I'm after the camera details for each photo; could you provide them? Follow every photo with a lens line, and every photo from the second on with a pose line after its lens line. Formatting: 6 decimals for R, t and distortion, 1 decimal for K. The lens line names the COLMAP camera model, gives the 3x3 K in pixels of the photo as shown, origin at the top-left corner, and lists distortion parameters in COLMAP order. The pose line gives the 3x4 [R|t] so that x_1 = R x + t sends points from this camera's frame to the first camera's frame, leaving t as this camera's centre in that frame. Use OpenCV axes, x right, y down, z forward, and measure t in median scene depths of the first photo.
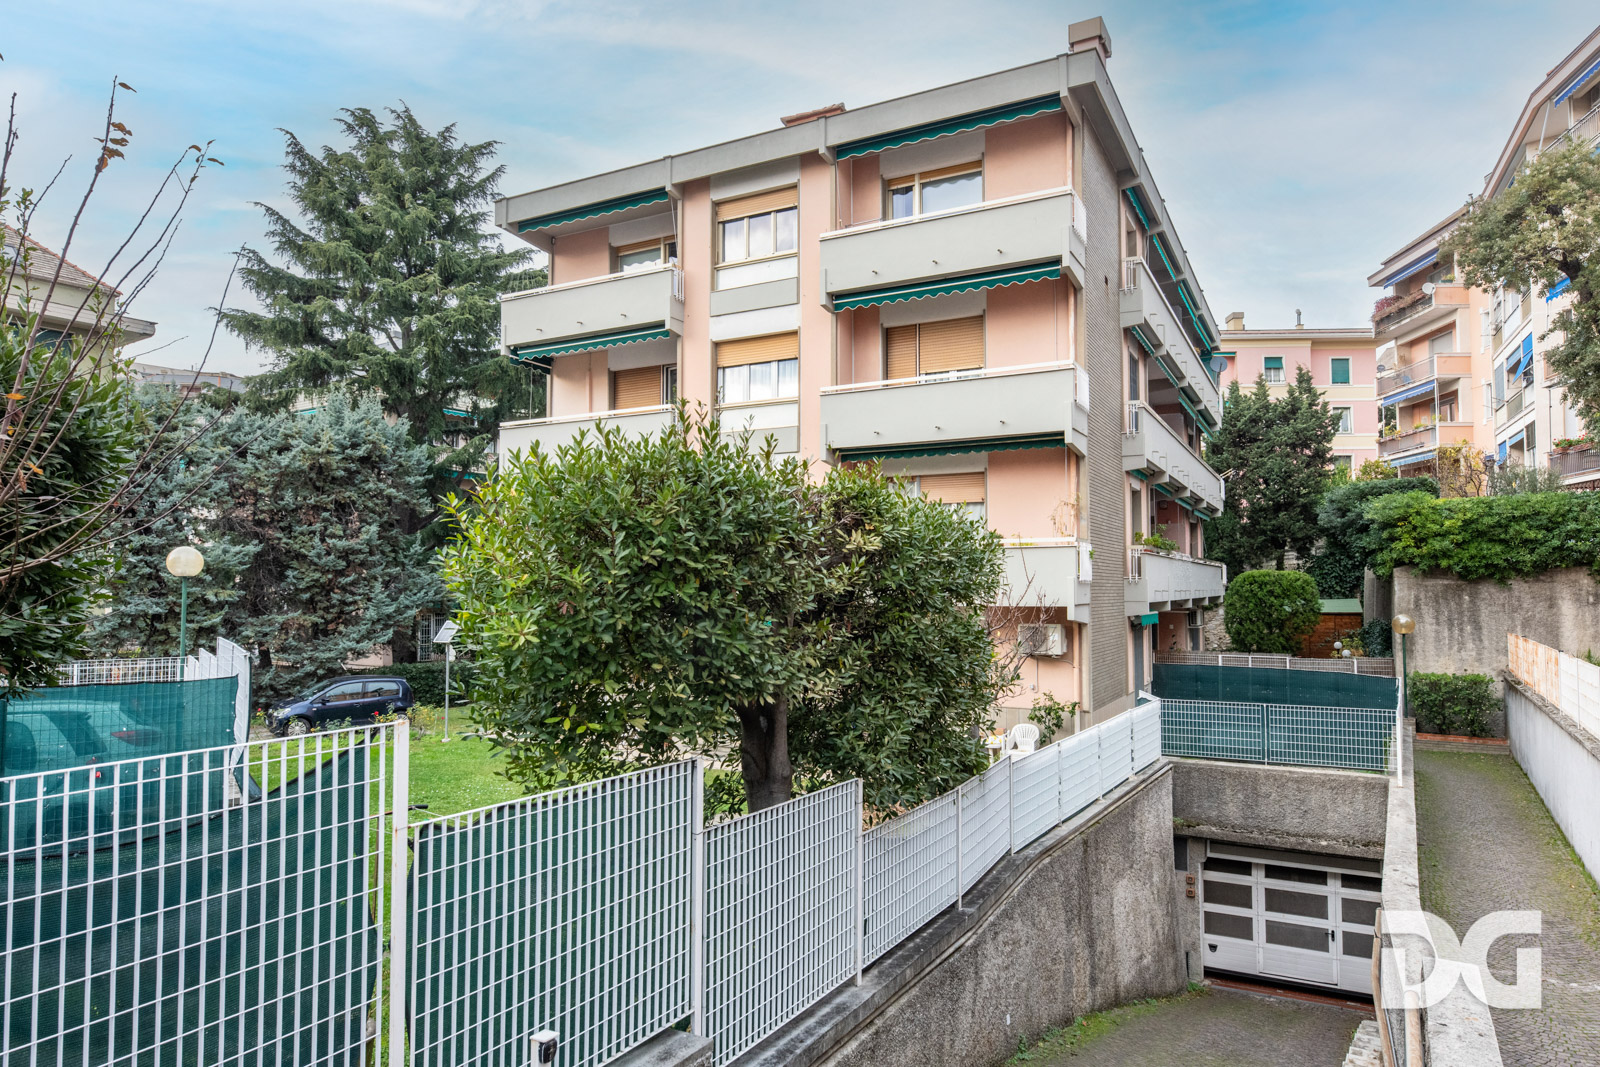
lens RADIAL K [[957.9, 0, 800.0], [0, 957.9, 533.5], [0, 0, 1]] dist [-0.000633, -0.000142]
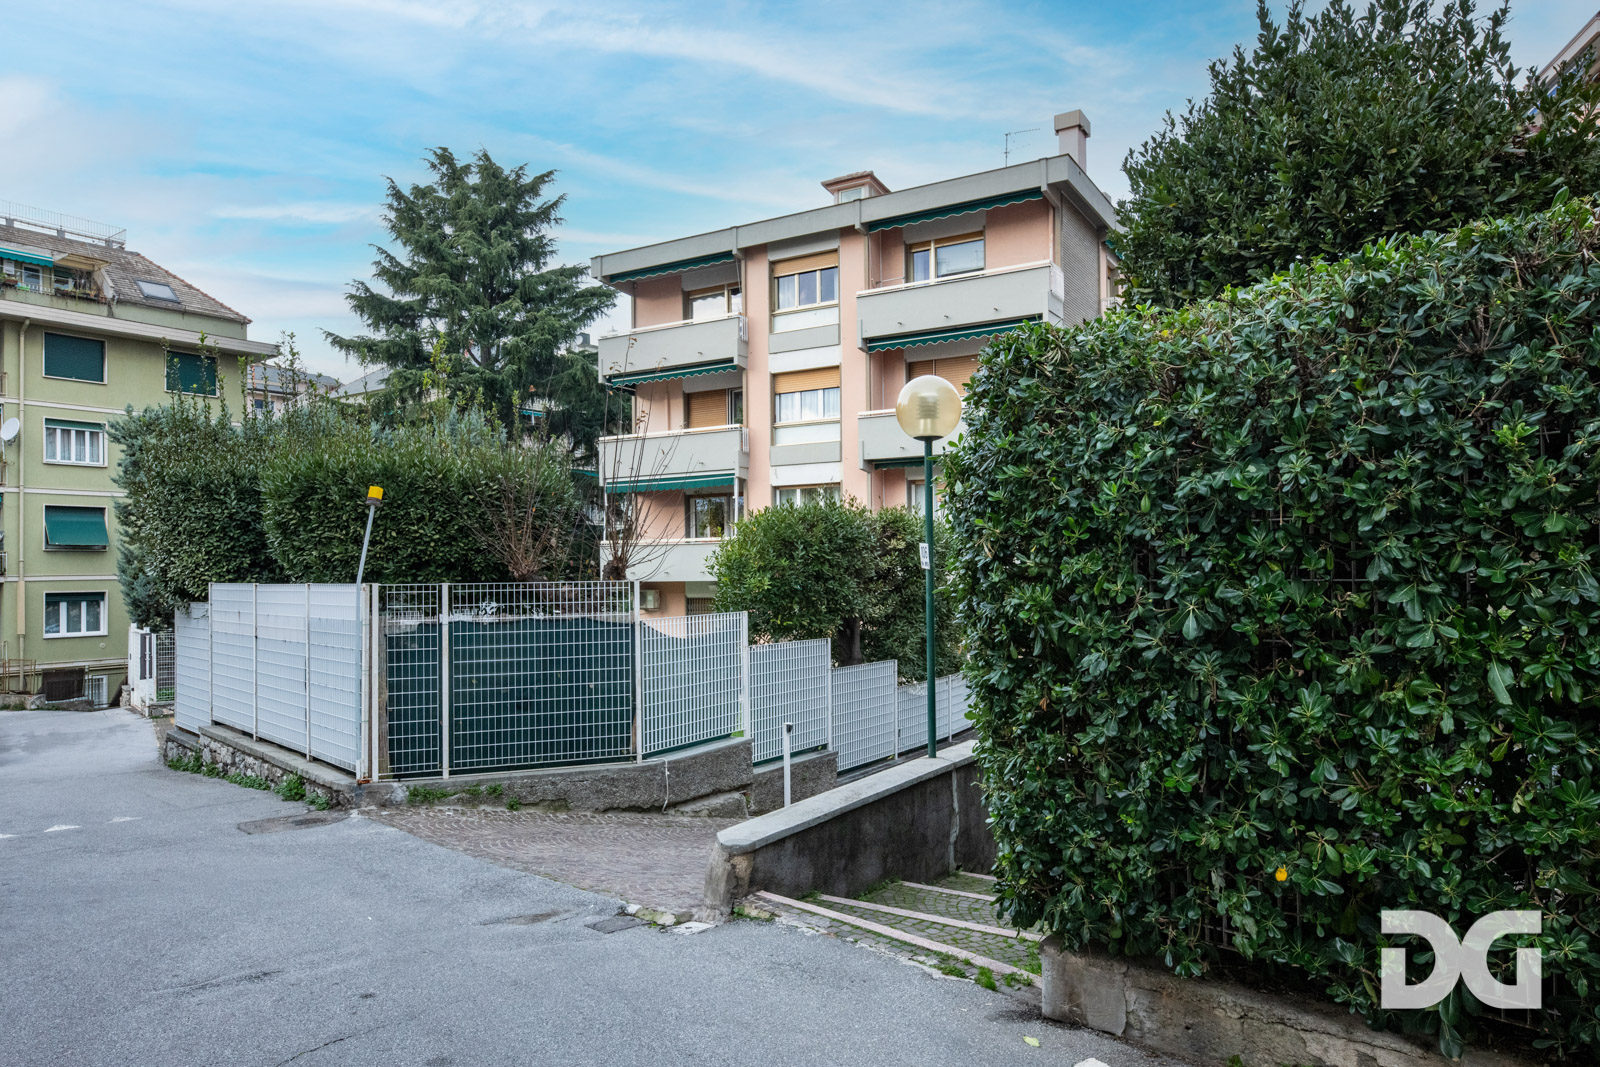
lens RADIAL K [[1002.1, 0, 759.6], [0, 1002.1, 530.8], [0, 0, 1]] dist [0.002625, 0.000021]
pose [[0.998048, -0.009280, -0.061752, -0.026351], [0.010475, 0.999763, 0.019065, -0.017753], [0.061561, -0.019675, 0.997909, -0.325623]]
